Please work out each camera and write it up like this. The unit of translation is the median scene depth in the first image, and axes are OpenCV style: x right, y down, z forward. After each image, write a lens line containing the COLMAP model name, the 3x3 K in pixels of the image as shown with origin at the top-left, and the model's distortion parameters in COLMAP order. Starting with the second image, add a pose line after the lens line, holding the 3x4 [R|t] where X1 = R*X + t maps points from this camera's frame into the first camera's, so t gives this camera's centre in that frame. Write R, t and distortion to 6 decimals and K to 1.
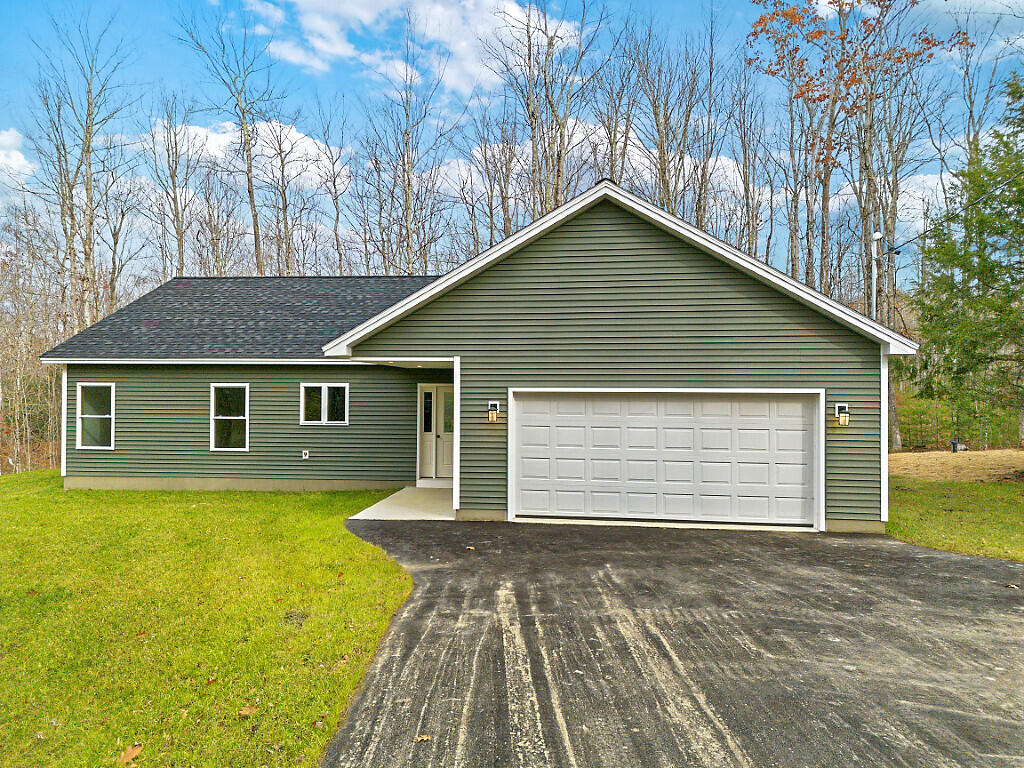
lens RADIAL K [[716.0, 0, 512.7], [0, 716.0, 387.7], [0, 0, 1]] dist [0.029902, -0.034238]
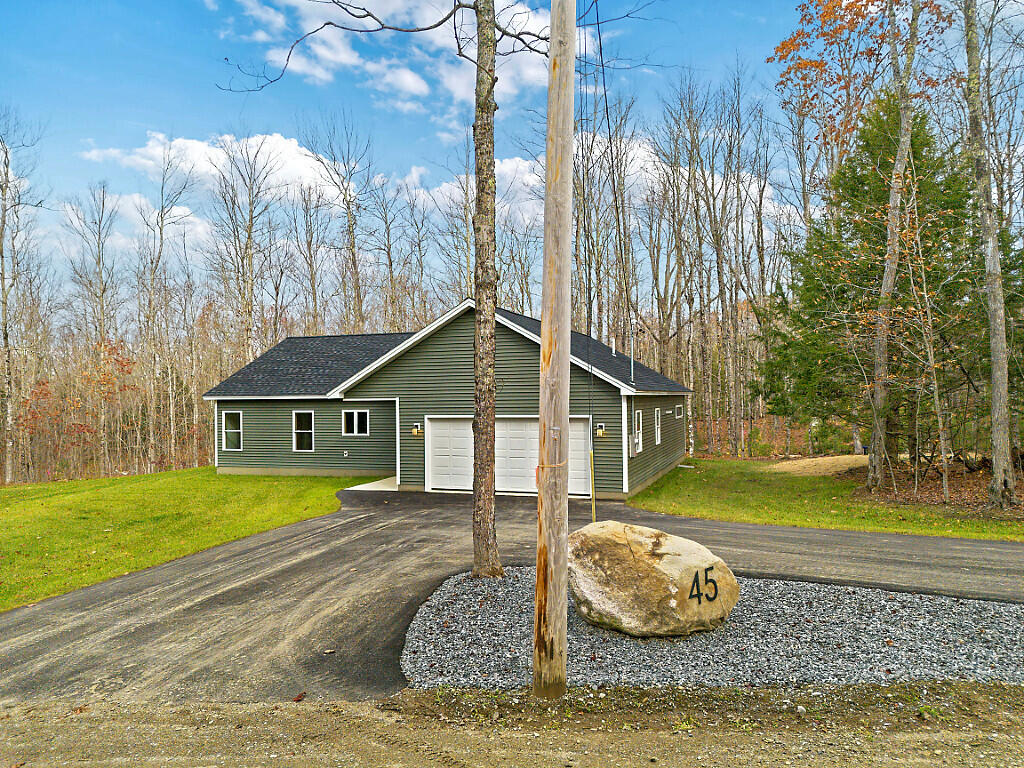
lens RADIAL K [[716.0, 0, 508.6], [0, 716.0, 387.1], [0, 0, 1]] dist [0.029902, -0.034238]
pose [[0.972677, -0.018330, -0.231437, 0.444080], [0.016522, 0.999816, -0.009746, -0.035692], [0.231573, 0.005655, 0.972801, -0.486087]]
